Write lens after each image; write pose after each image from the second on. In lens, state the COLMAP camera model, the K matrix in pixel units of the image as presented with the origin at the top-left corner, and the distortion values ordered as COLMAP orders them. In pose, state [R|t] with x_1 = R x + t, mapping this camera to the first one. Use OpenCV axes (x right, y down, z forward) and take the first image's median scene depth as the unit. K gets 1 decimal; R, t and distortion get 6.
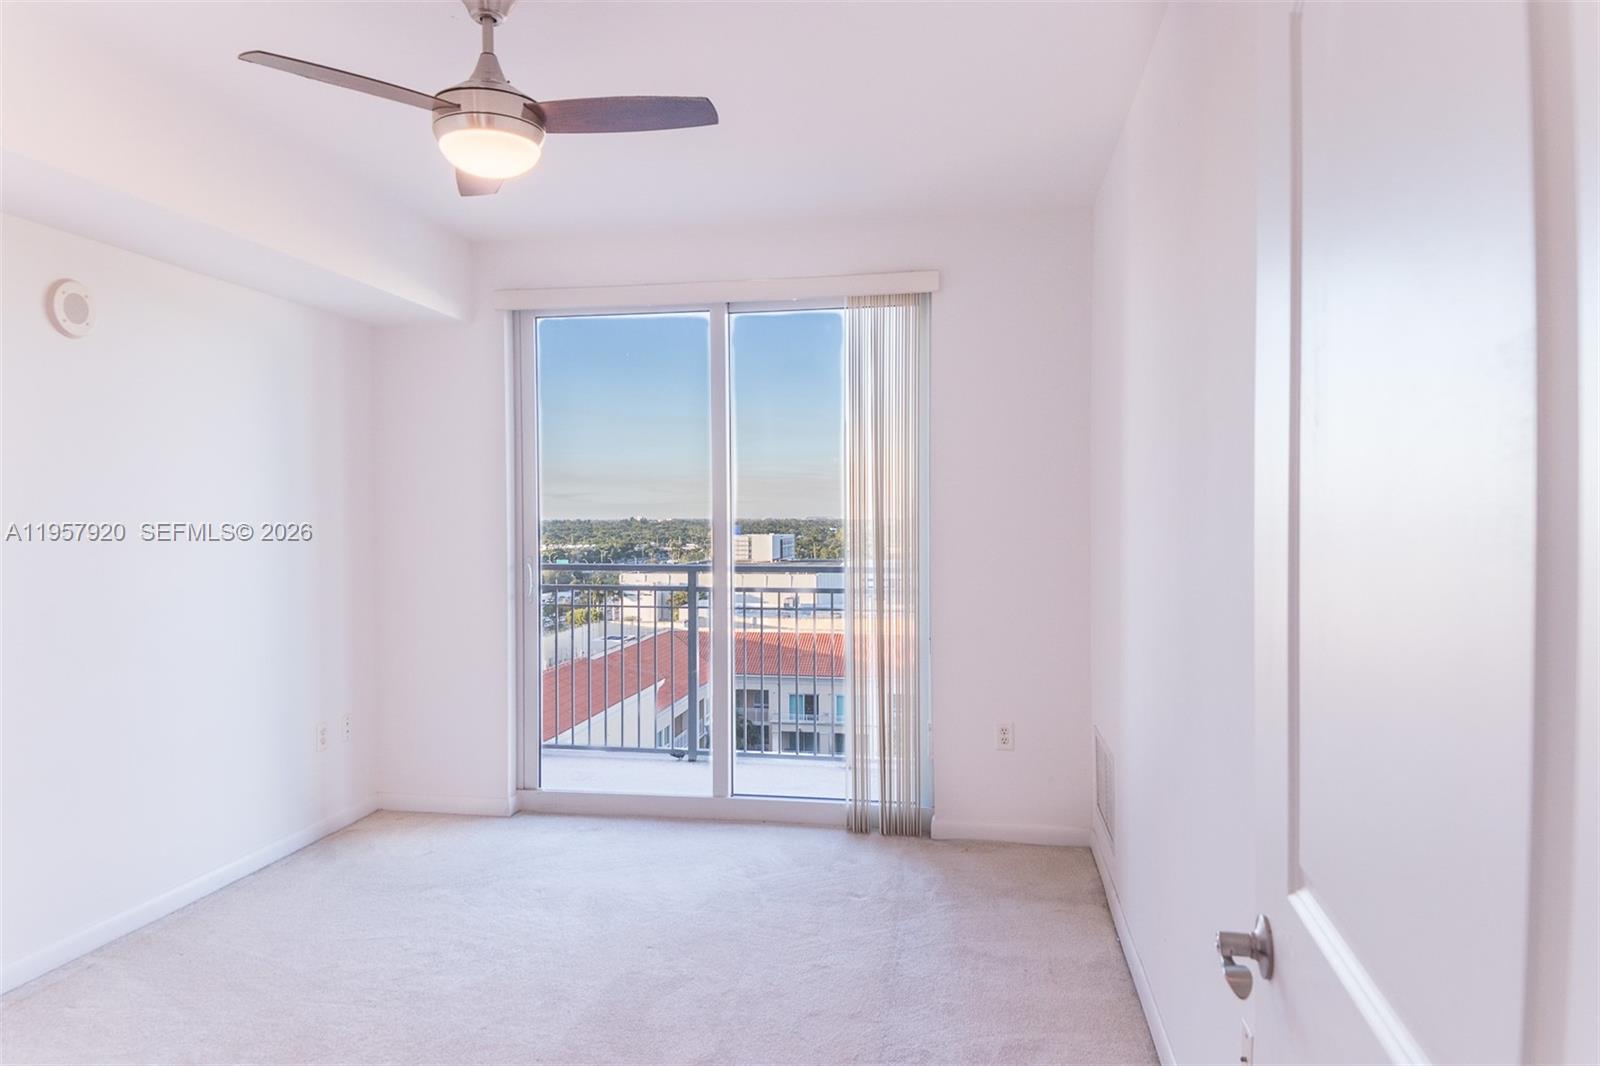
lens RADIAL K [[1050.5, 0, 799.7], [0, 1050.5, 530.6], [0, 0, 1]] dist [0.110848, -0.152453]
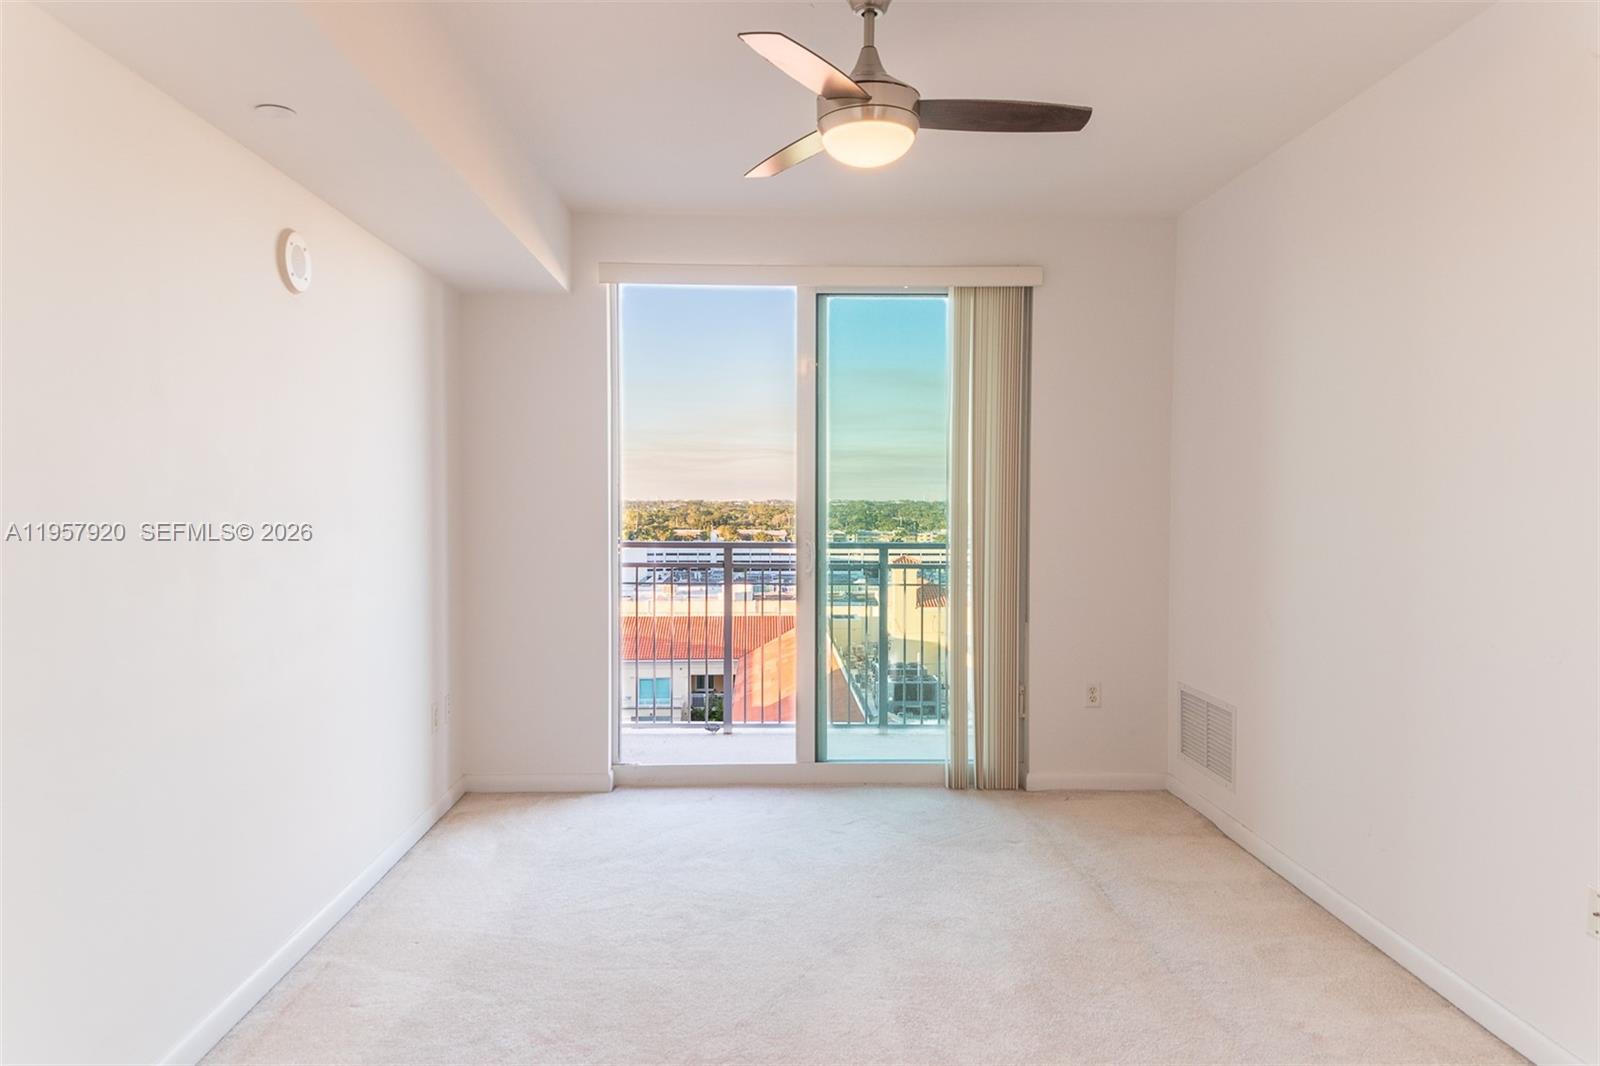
lens RADIAL K [[1050.5, 0, 799.7], [0, 1050.5, 530.6], [0, 0, 1]] dist [0.110848, -0.152453]
pose [[0.975644, 0.001608, 0.219354, -0.343090], [-0.004970, 0.999878, 0.014776, 0.008155], [-0.219304, -0.015507, 0.975533, -0.008163]]
